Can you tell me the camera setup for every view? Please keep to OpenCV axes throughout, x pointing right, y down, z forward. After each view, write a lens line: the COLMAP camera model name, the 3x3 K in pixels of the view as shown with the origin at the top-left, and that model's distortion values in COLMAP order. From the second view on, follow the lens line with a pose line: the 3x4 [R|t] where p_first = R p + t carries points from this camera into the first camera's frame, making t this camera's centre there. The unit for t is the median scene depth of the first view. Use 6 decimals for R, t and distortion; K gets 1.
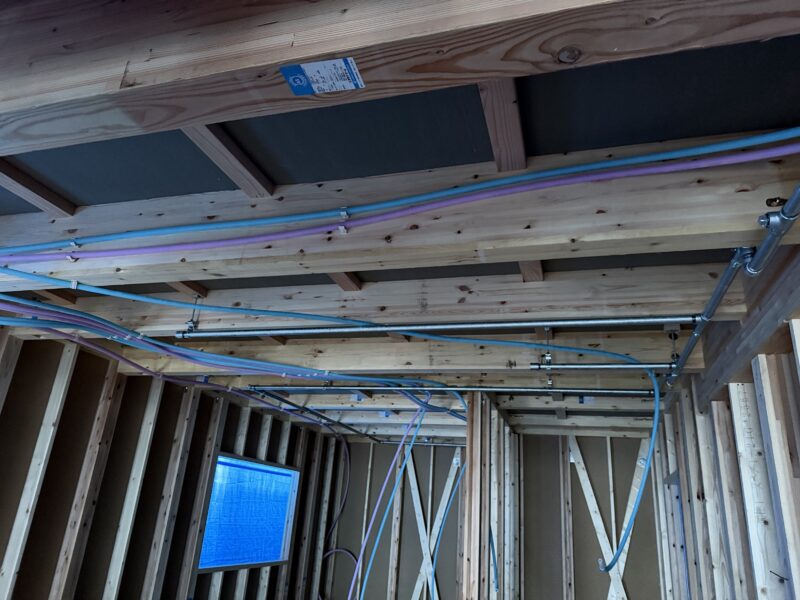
lens RADIAL K [[567.3, 0, 402.6], [0, 567.3, 301.0], [0, 0, 1]] dist [0.046019, -0.065753]
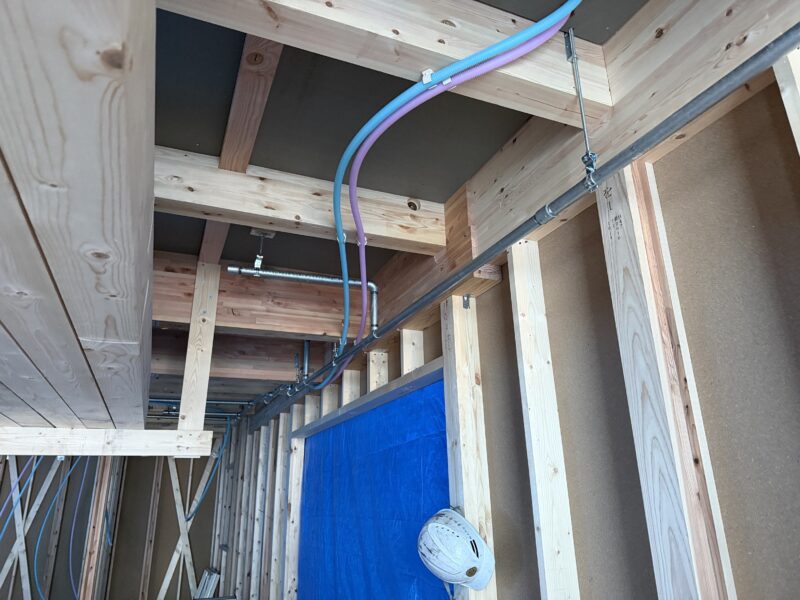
lens RADIAL K [[567.3, 0, 398.4], [0, 567.3, 301.2], [0, 0, 1]] dist [0.046019, -0.065753]
pose [[0.769982, 0.136989, 0.623186, -0.239135], [-0.160786, 0.986820, -0.018263, -0.200926], [-0.617475, -0.086138, 0.781860, -0.527217]]
